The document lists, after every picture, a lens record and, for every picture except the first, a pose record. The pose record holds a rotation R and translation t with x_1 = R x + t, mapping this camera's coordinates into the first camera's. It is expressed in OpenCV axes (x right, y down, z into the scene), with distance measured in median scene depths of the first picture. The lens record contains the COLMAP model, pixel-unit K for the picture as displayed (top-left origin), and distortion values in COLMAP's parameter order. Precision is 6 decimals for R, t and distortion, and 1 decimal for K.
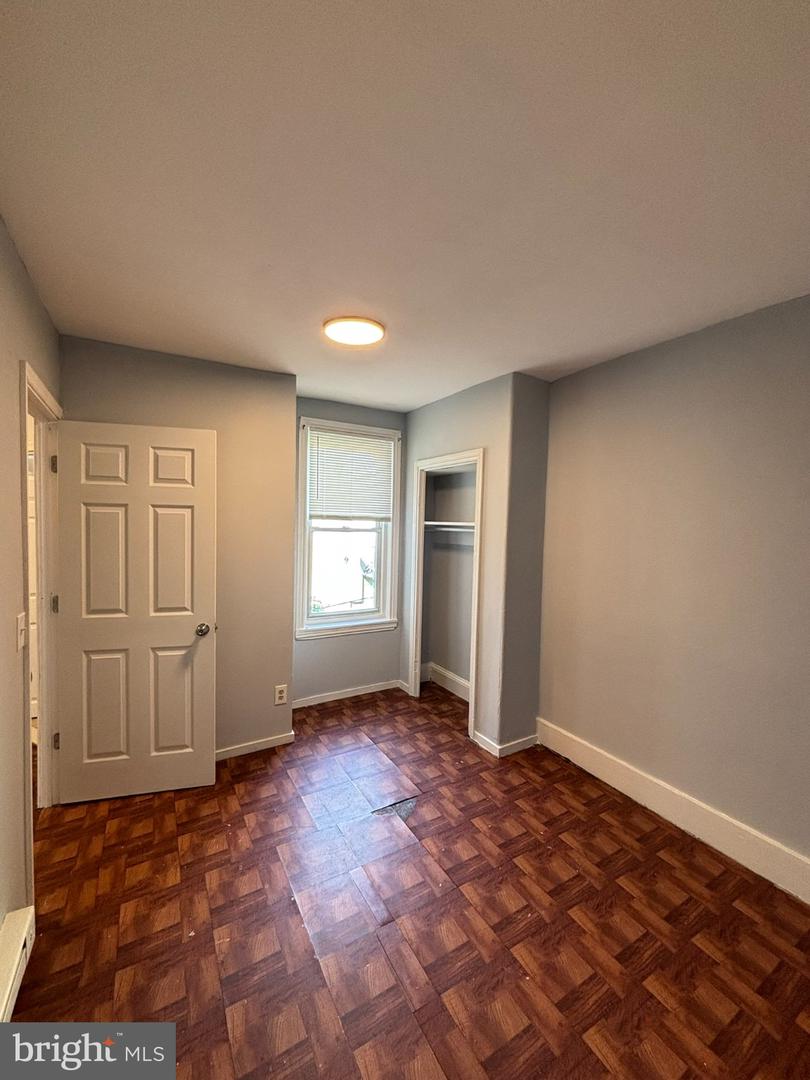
lens RADIAL K [[438.9, 0, 407.5], [0, 438.9, 538.4], [0, 0, 1]] dist [-0.005626, 0.002515]
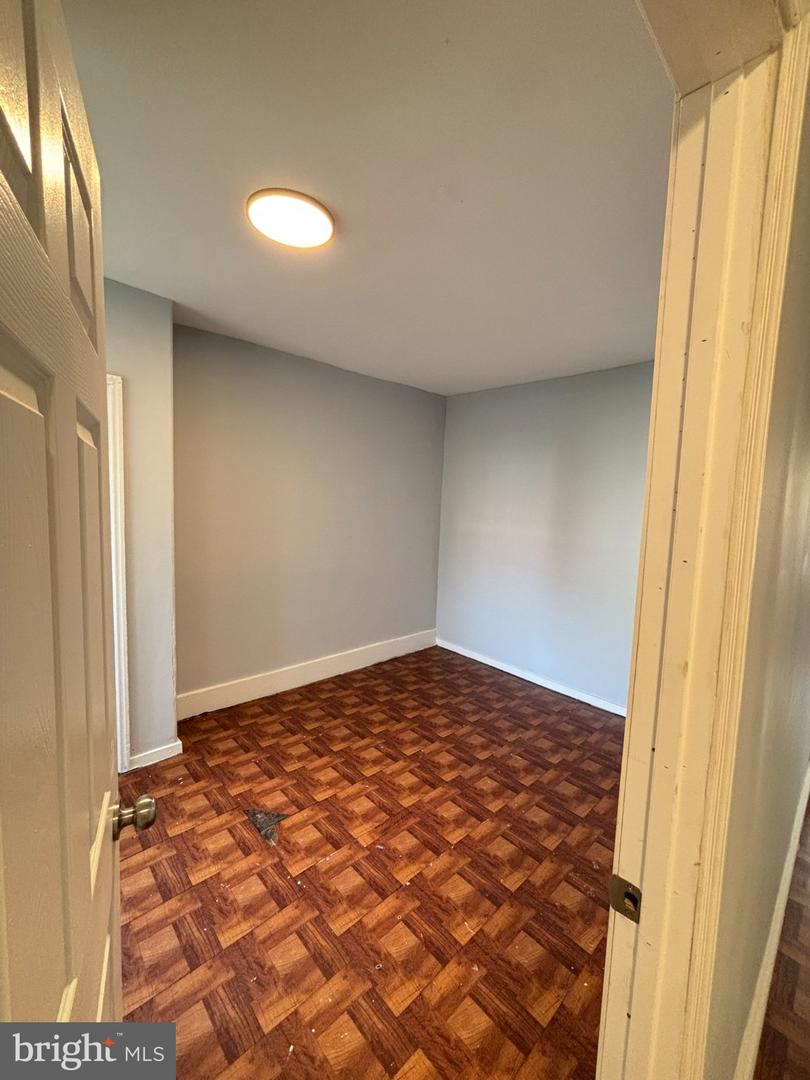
lens RADIAL K [[438.9, 0, 402.3], [0, 438.9, 538.9], [0, 0, 1]] dist [-0.005626, 0.002515]
pose [[-0.218891, -0.114603, 0.968996, -0.670211], [-0.000537, 0.993093, 0.117332, -0.027921], [-0.975749, 0.025163, -0.217440, 0.726552]]
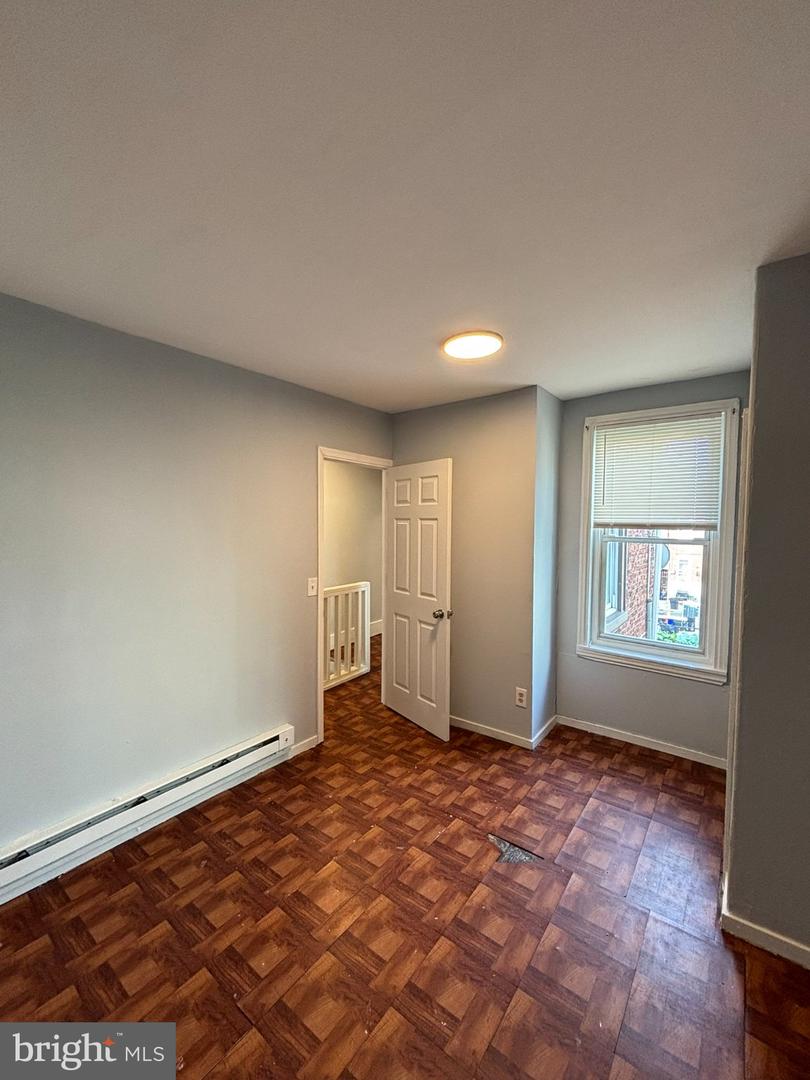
lens RADIAL K [[438.9, 0, 405.5], [0, 438.9, 537.1], [0, 0, 1]] dist [-0.005626, 0.002515]
pose [[0.373238, 0.014852, -0.927617, 0.569427], [-0.036578, 0.999330, 0.001283, -0.012843], [0.927014, 0.033452, 0.373531, 0.353970]]
